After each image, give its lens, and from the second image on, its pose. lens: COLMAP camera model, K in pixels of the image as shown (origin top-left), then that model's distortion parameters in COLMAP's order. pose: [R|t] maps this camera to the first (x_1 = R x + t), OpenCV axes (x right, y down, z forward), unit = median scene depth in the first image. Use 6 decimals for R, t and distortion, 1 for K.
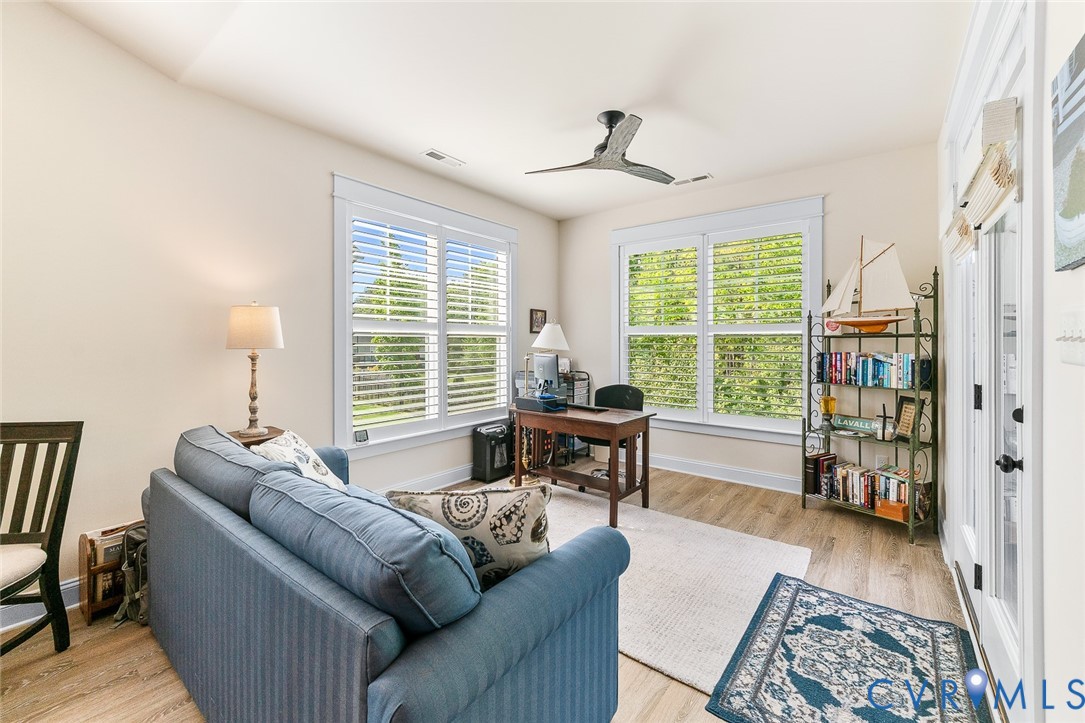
lens RADIAL K [[436.3, 0, 540.3], [0, 436.3, 342.4], [0, 0, 1]] dist [-0.002035, 0.000131]
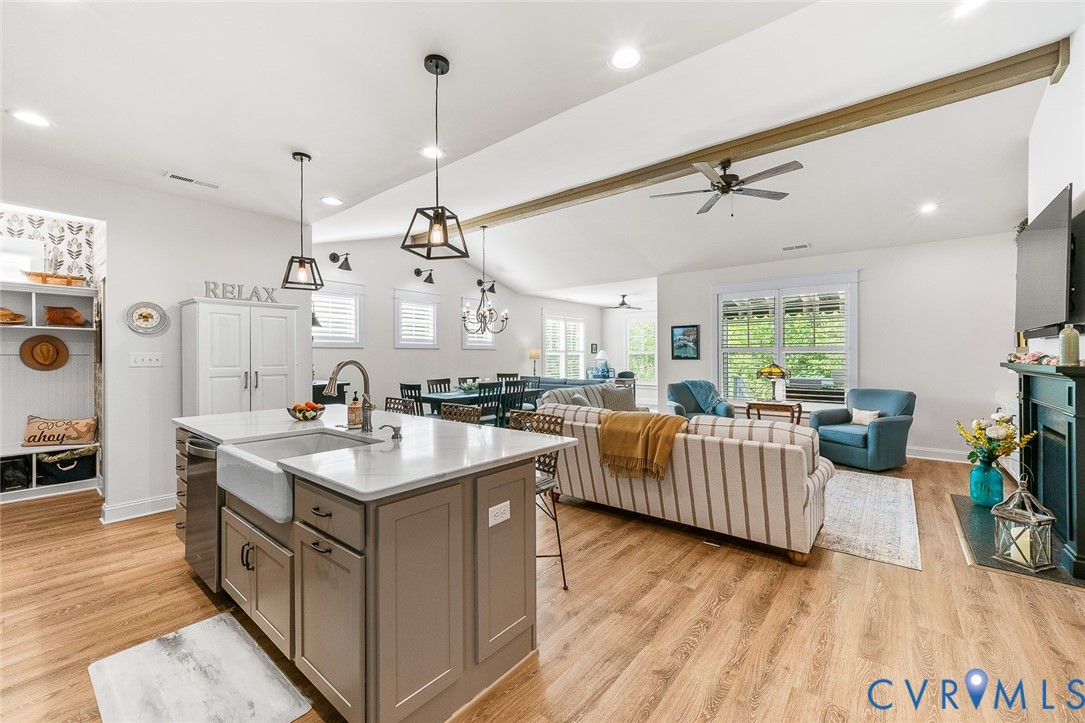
lens RADIAL K [[438.9, 0, 542.5], [0, 438.9, 361.5], [0, 0, 1]] dist [0.000677, 0.000593]
pose [[0.999898, -0.005175, -0.013338, -0.430598], [0.005376, 0.999872, 0.015075, -0.019813], [0.013259, -0.015145, 0.999797, -2.477988]]
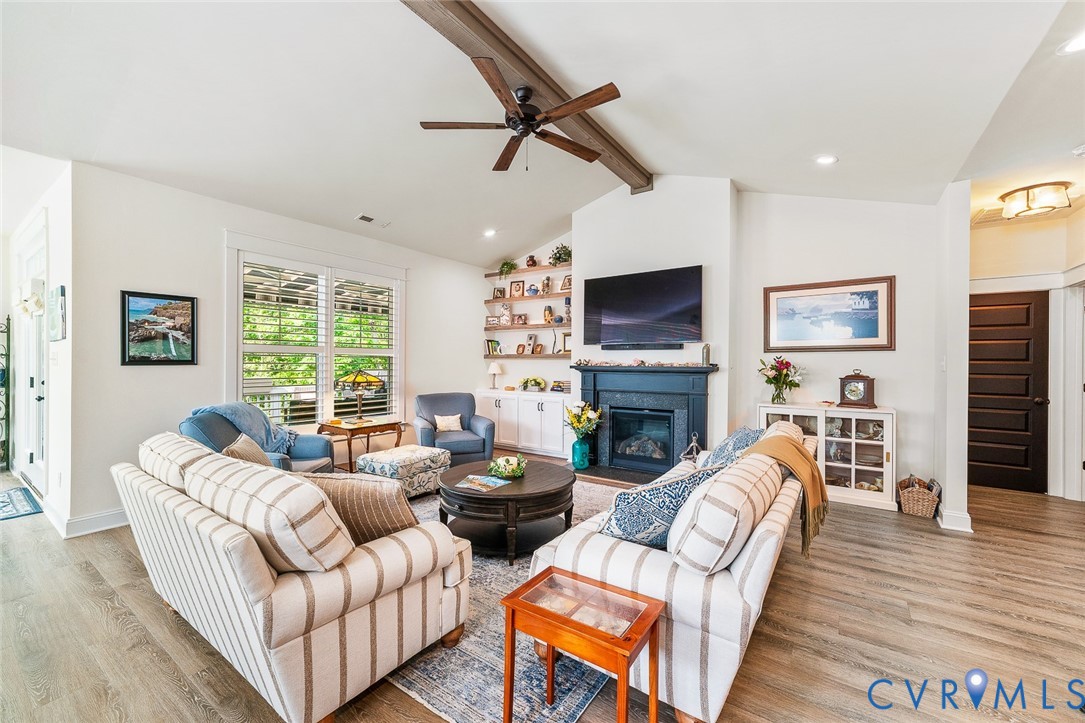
lens RADIAL K [[438.9, 0, 542.5], [0, 438.9, 361.5], [0, 0, 1]] dist [0.000677, 0.000593]
pose [[-0.059223, -0.002231, 0.998242, -0.907135], [-0.007863, 0.999968, 0.001769, -0.008722], [-0.998214, -0.007744, -0.059238, -0.956442]]
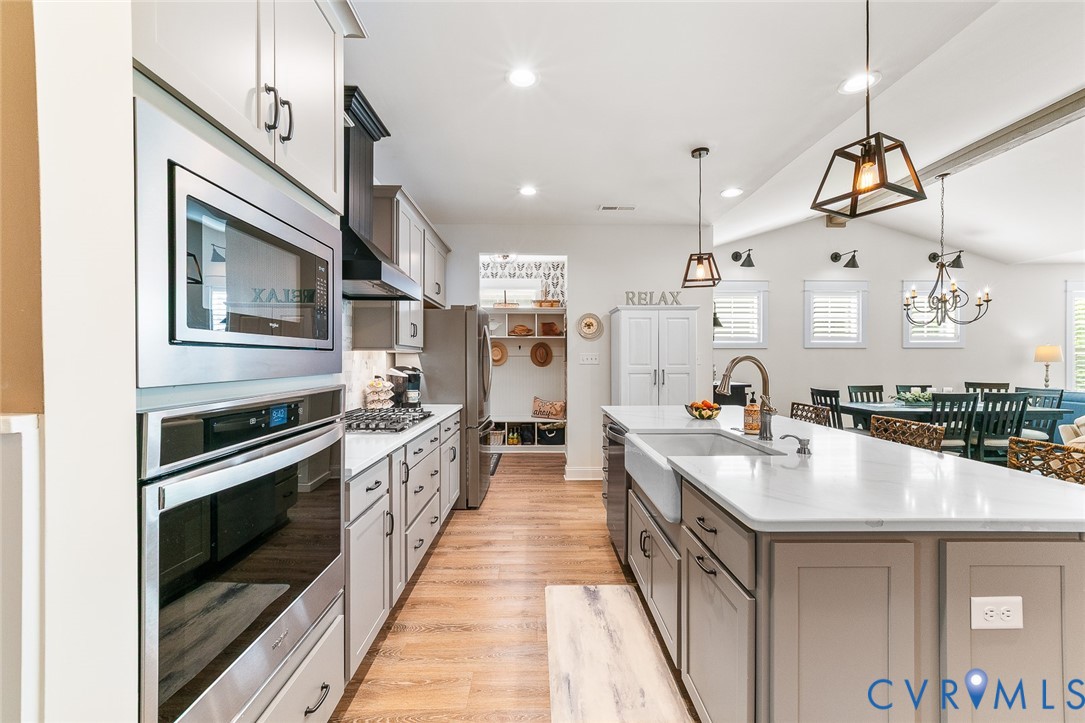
lens RADIAL K [[433.3, 0, 541.6], [0, 433.3, 359.6], [0, 0, 1]] dist [-0.002263, 0.000613]
pose [[0.632894, -0.004439, -0.774226, -0.460769], [0.004193, 0.999989, -0.002305, -0.005694], [0.774227, -0.001788, 0.632906, -2.378686]]
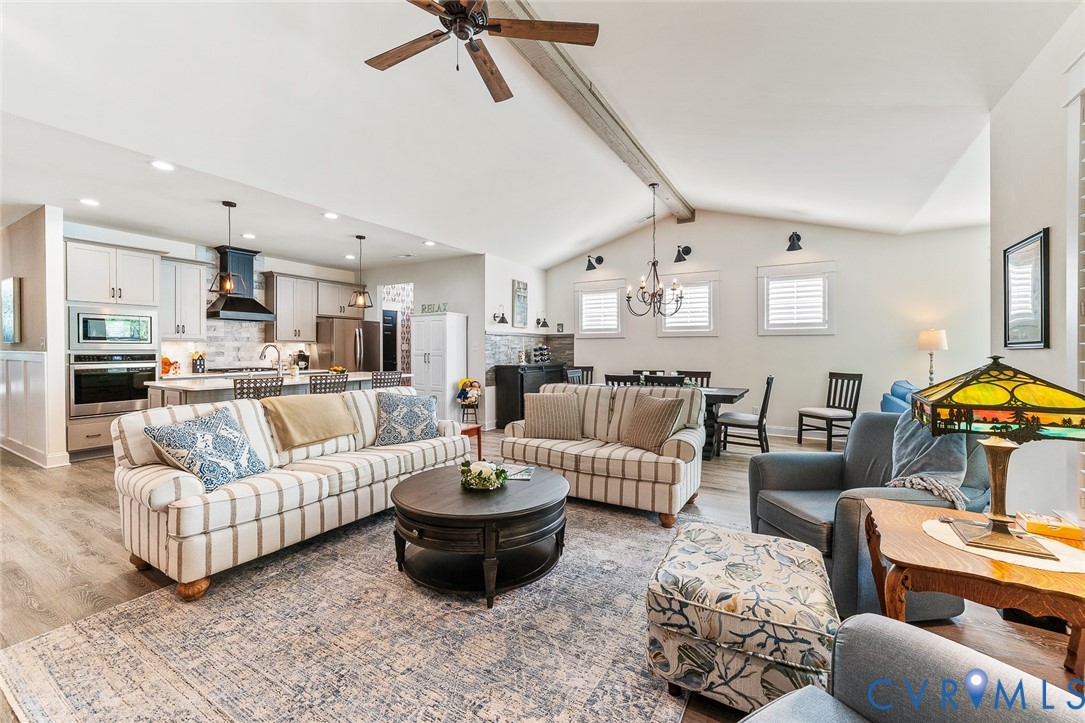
lens RADIAL K [[439.2, 0, 542.7], [0, 439.2, 352.4], [0, 0, 1]] dist [0.000198, 0.000290]
pose [[0.132380, 0.002205, -0.991197, 0.989145], [0.000976, 0.999997, 0.002355, 0.014934], [0.991199, -0.001279, 0.132378, -0.946916]]
